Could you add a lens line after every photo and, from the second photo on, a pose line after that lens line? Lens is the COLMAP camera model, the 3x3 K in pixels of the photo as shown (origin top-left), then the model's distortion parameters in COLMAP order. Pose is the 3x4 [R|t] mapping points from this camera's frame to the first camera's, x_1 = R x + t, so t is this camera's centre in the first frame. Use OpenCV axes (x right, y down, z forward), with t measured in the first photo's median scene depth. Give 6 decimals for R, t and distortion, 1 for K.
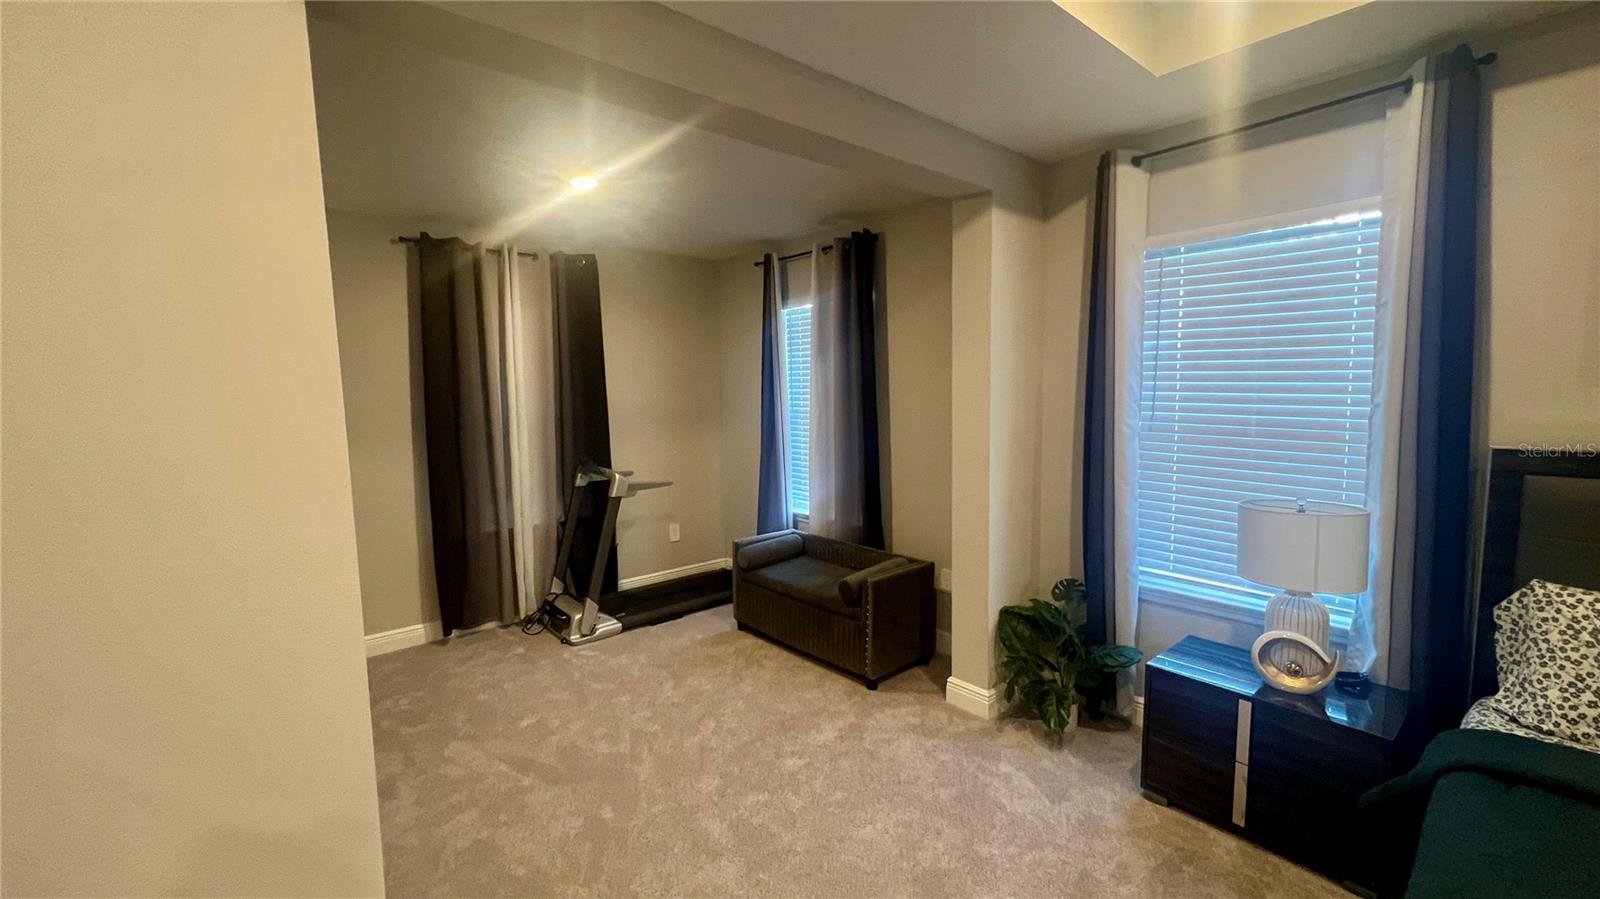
lens RADIAL K [[640.6, 0, 799.0], [0, 640.6, 444.2], [0, 0, 1]] dist [0.000795, 0.000263]
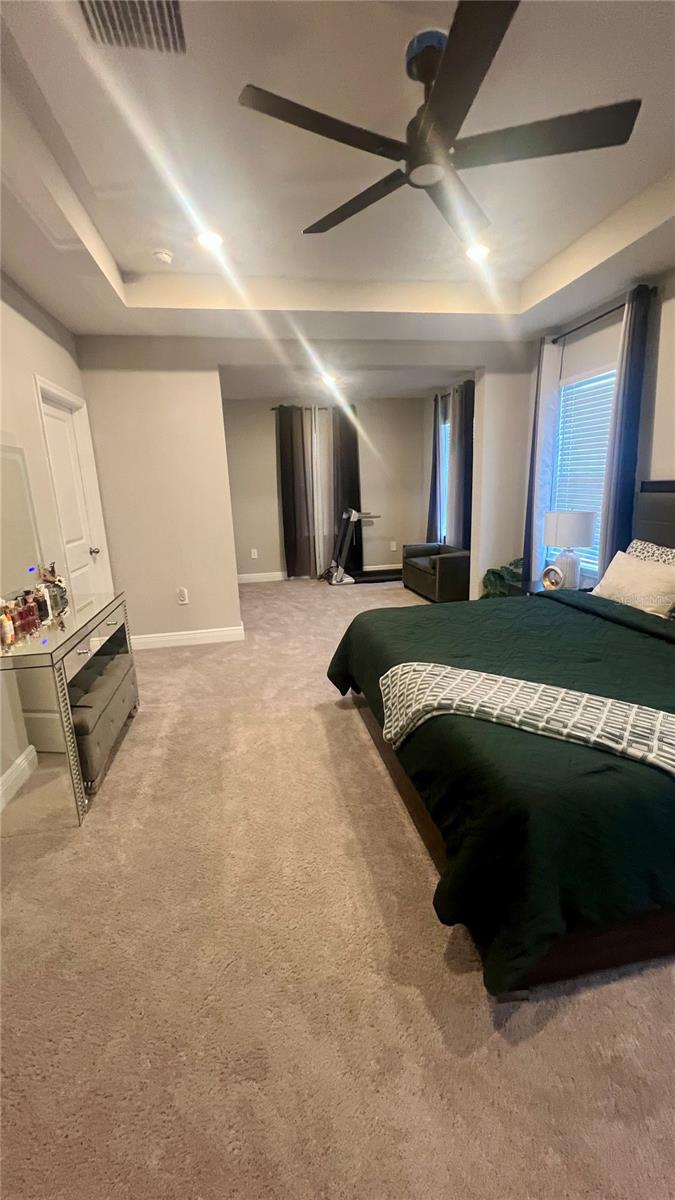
lens RADIAL K [[480.5, 0, 337.2], [0, 480.5, 596.6], [0, 0, 1]] dist [0.000795, 0.000263]
pose [[0.865645, 0.097839, -0.491006, 0.498733], [-0.020616, 0.986853, 0.160298, 0.072518], [0.500234, -0.128639, 0.856281, -0.465846]]
